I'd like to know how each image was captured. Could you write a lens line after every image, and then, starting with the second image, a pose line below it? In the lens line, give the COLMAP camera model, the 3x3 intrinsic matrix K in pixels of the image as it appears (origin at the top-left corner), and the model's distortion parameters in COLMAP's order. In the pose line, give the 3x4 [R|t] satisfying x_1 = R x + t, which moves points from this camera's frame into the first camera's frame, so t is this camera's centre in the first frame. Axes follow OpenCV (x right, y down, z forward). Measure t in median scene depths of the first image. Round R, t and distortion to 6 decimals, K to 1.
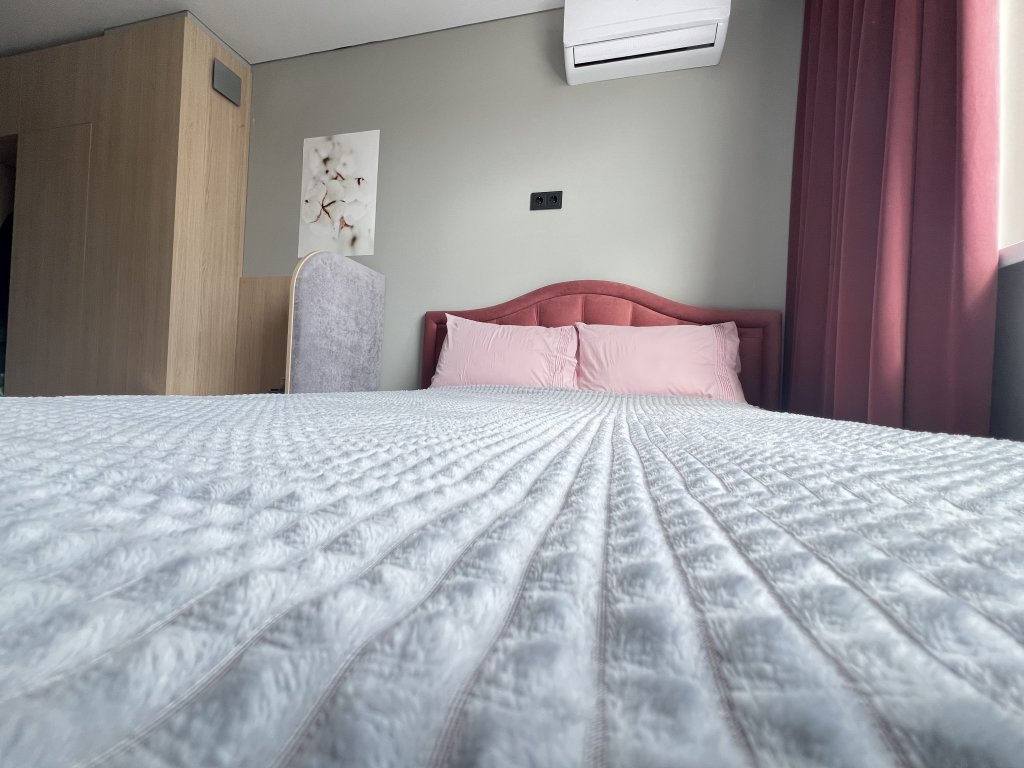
lens RADIAL K [[413.0, 0, 511.3], [0, 413.0, 382.0], [0, 0, 1]] dist [-0.004025, 0.000560]
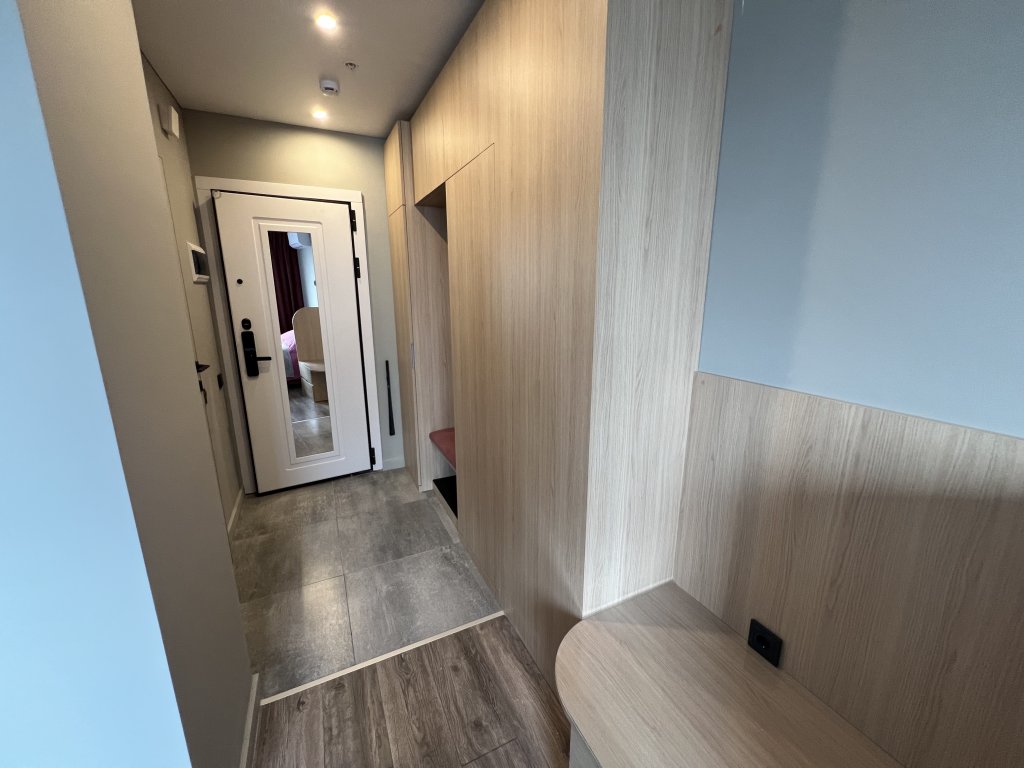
lens RADIAL K [[409.5, 0, 514.8], [0, 409.5, 383.9], [0, 0, 1]] dist [-0.003723, 0.000811]
pose [[0.651017, 0.120524, -0.749434, -0.456300], [0.037622, 0.980977, 0.190442, -0.372579], [0.758130, -0.152176, 0.634099, 0.548769]]
